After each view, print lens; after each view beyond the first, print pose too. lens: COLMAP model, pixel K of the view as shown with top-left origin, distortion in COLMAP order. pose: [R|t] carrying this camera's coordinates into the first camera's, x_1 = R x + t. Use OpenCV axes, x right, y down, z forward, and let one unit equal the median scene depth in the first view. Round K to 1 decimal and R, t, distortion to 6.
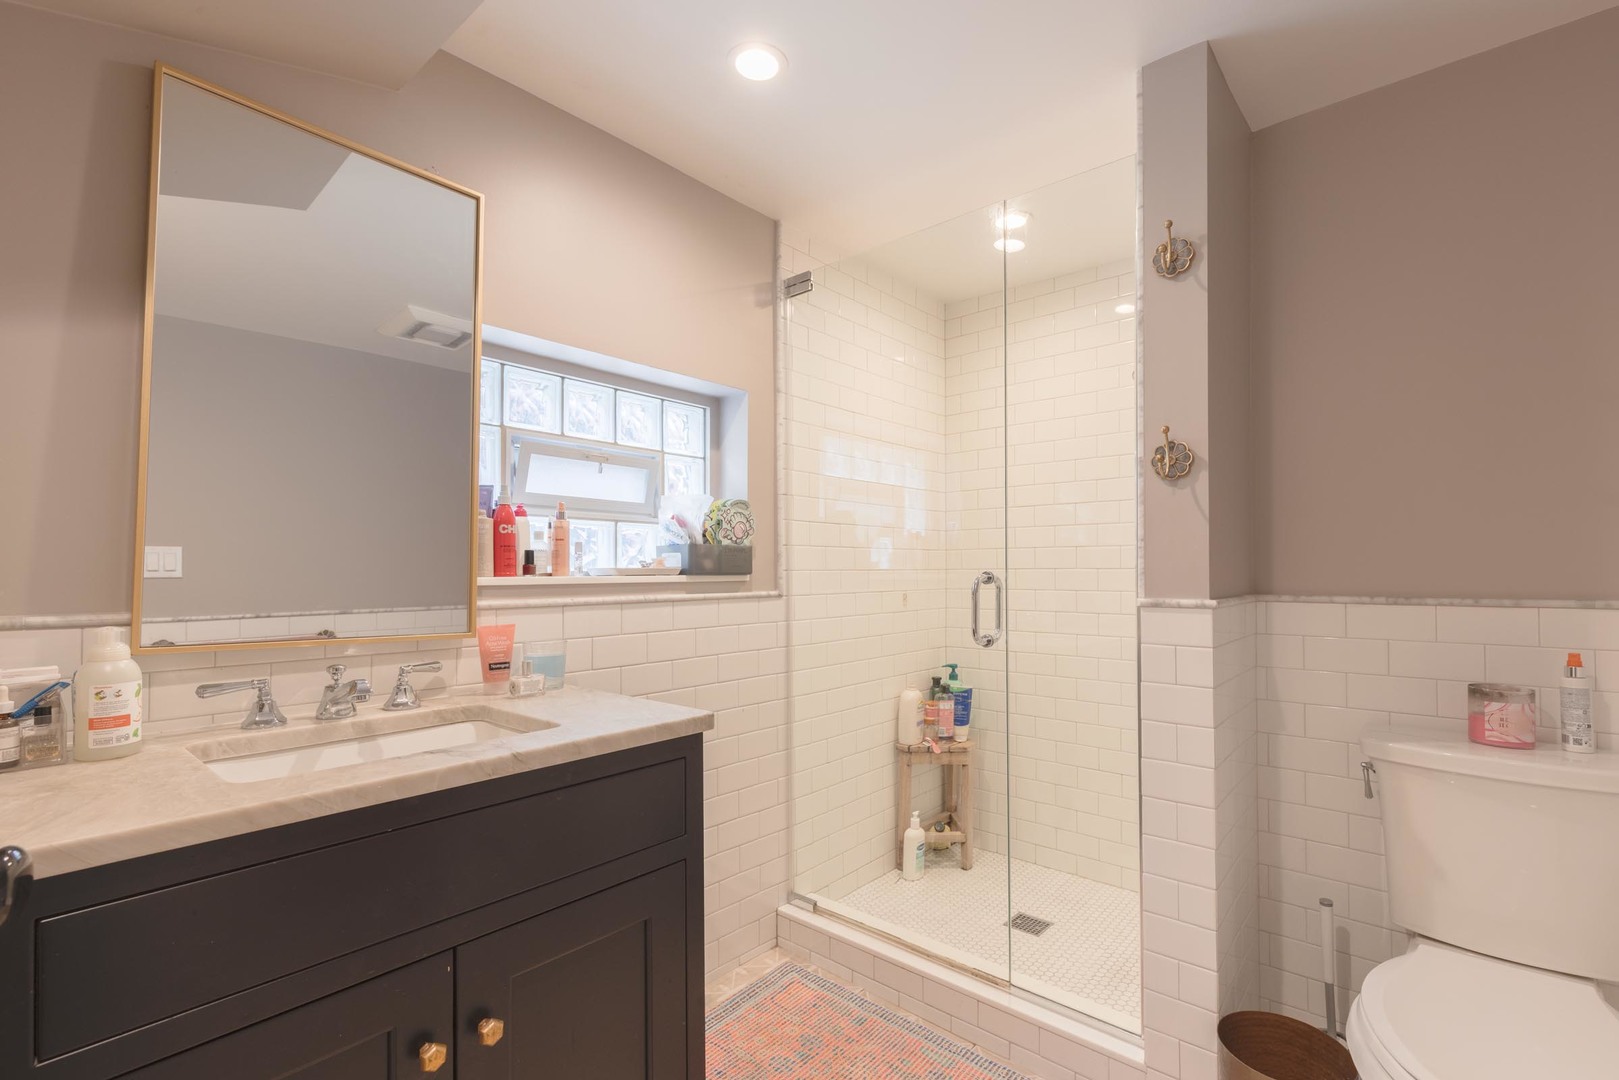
lens RADIAL K [[745.1, 0, 808.3], [0, 745.1, 548.2], [0, 0, 1]] dist [0.007397, 0.000723]
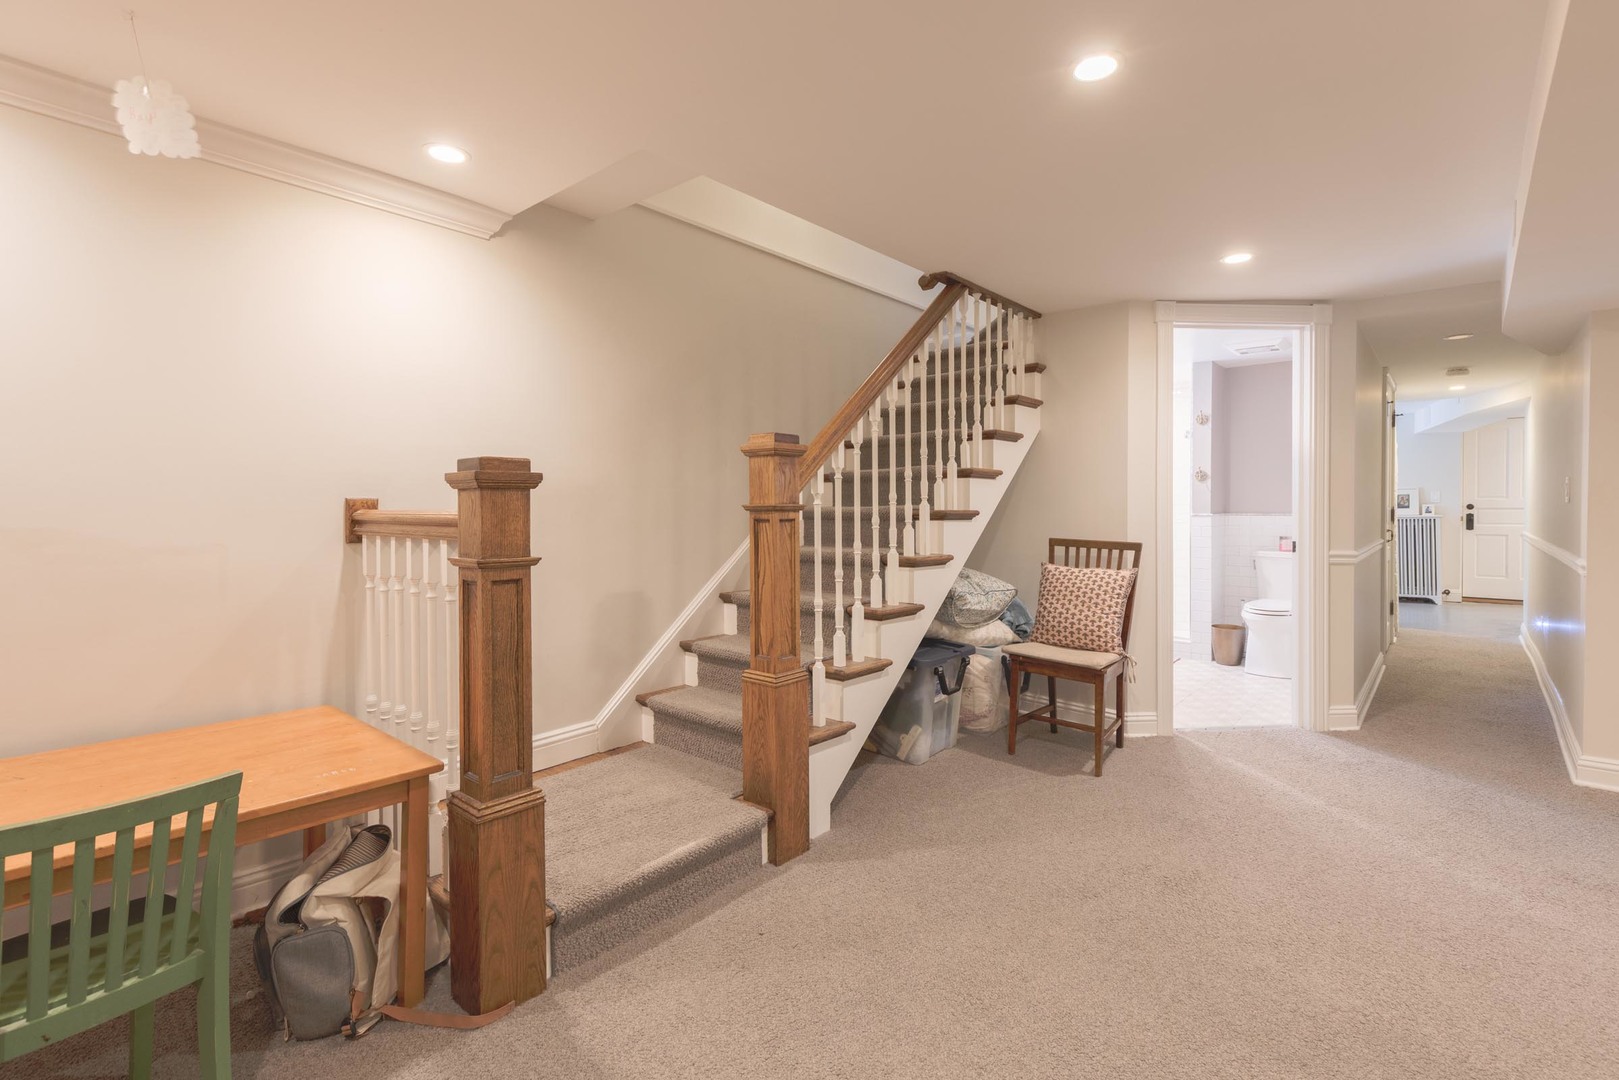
lens RADIAL K [[745.1, 0, 810.6], [0, 745.1, 526.4], [0, 0, 1]] dist [0.007397, 0.000723]
pose [[0.999993, -0.002336, -0.002944, -1.386324], [0.002436, 0.999406, 0.034371, -0.000188], [0.002862, -0.034378, 0.999405, -2.613998]]
